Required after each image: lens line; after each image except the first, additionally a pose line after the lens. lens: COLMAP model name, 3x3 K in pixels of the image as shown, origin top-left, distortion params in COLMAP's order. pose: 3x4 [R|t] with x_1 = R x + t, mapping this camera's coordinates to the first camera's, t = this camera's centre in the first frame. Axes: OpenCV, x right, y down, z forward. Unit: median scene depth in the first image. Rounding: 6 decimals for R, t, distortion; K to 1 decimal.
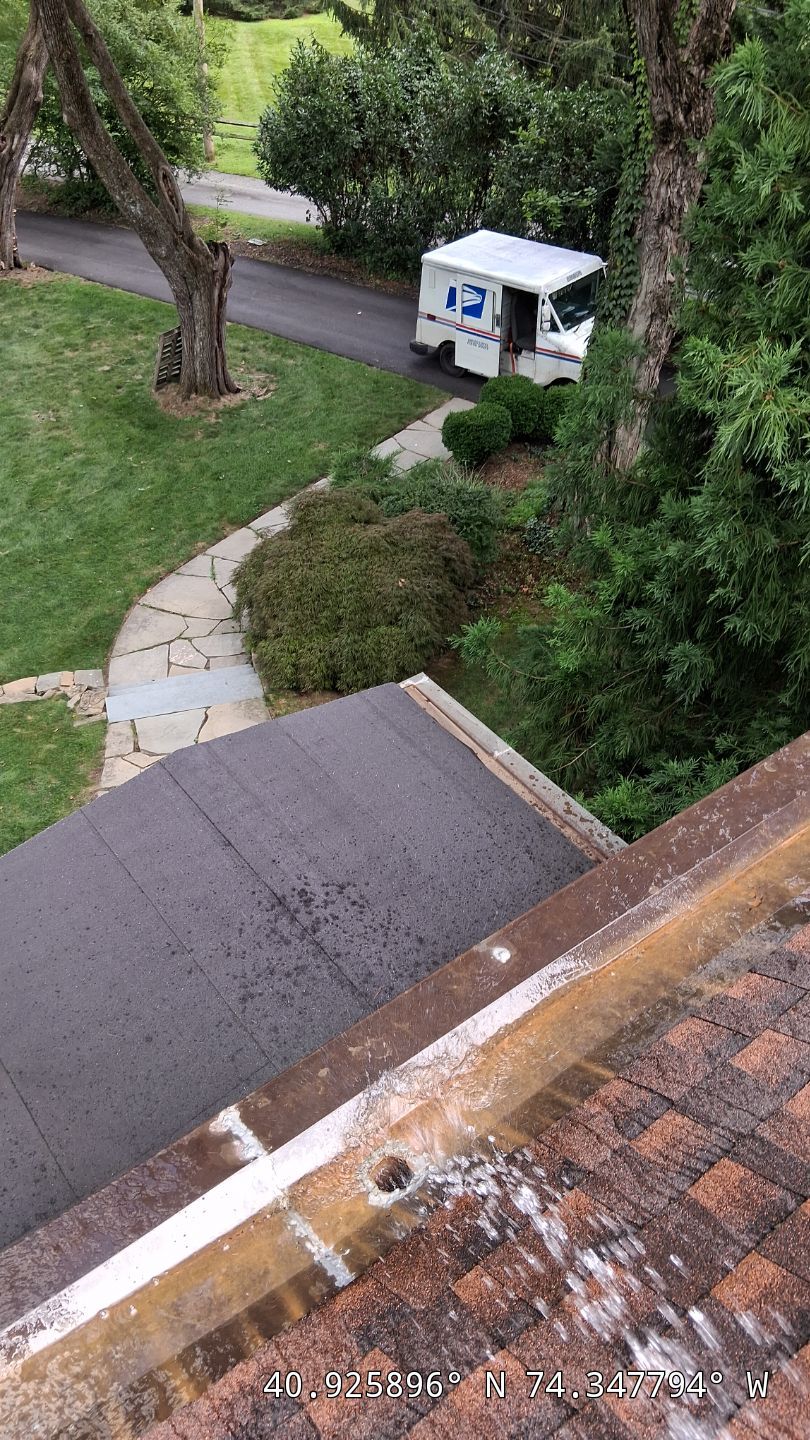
lens RADIAL K [[1088.2, 0, 401.2], [0, 1088.2, 719.8], [0, 0, 1]] dist [0.110685, -0.202144]
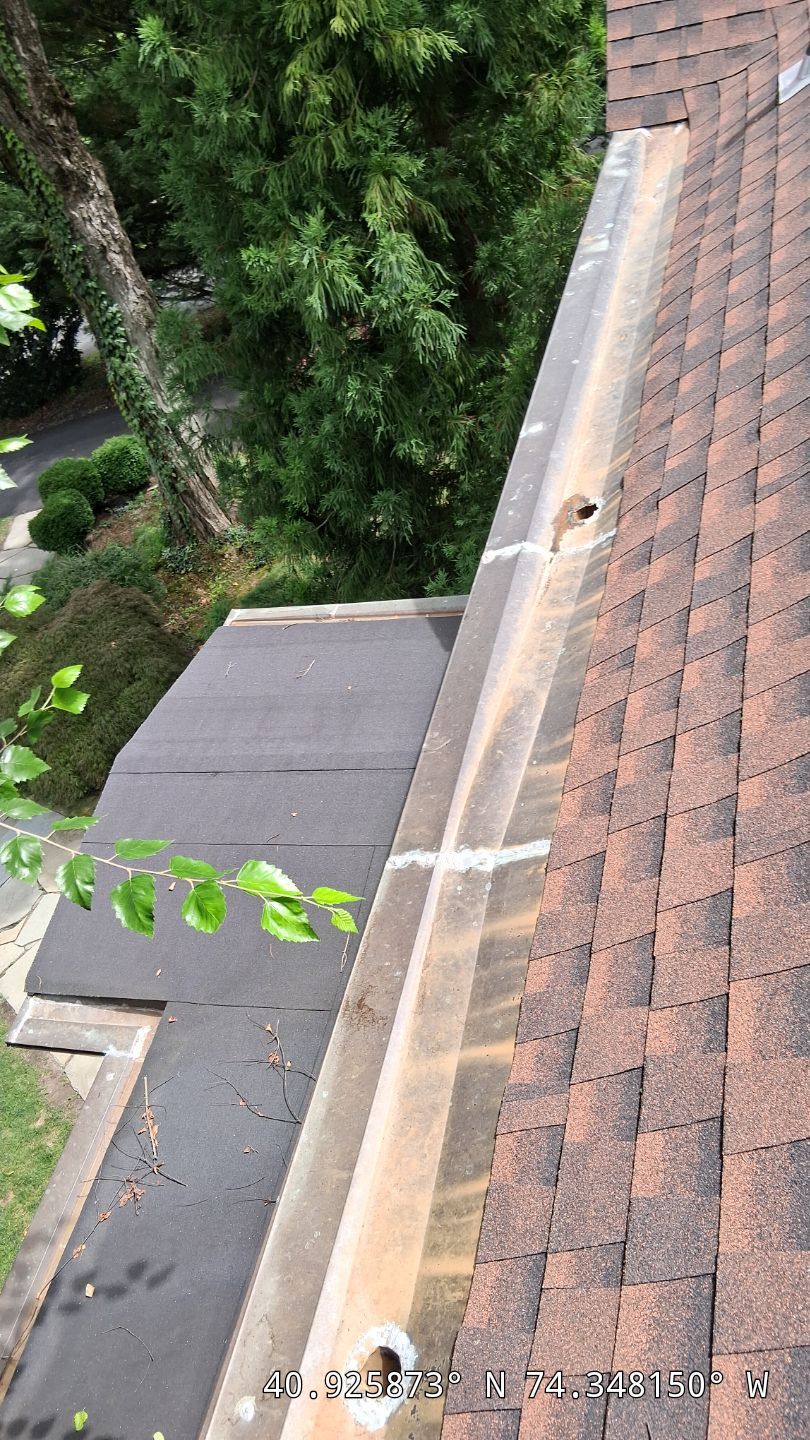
lens RADIAL K [[1088.2, 0, 401.2], [0, 1088.2, 719.8], [0, 0, 1]] dist [0.110685, -0.202144]
pose [[0.751021, -0.596590, 0.282926, -0.154271], [0.613997, 0.788615, 0.033065, 0.075850], [-0.242846, 0.148883, 0.958572, -0.076248]]
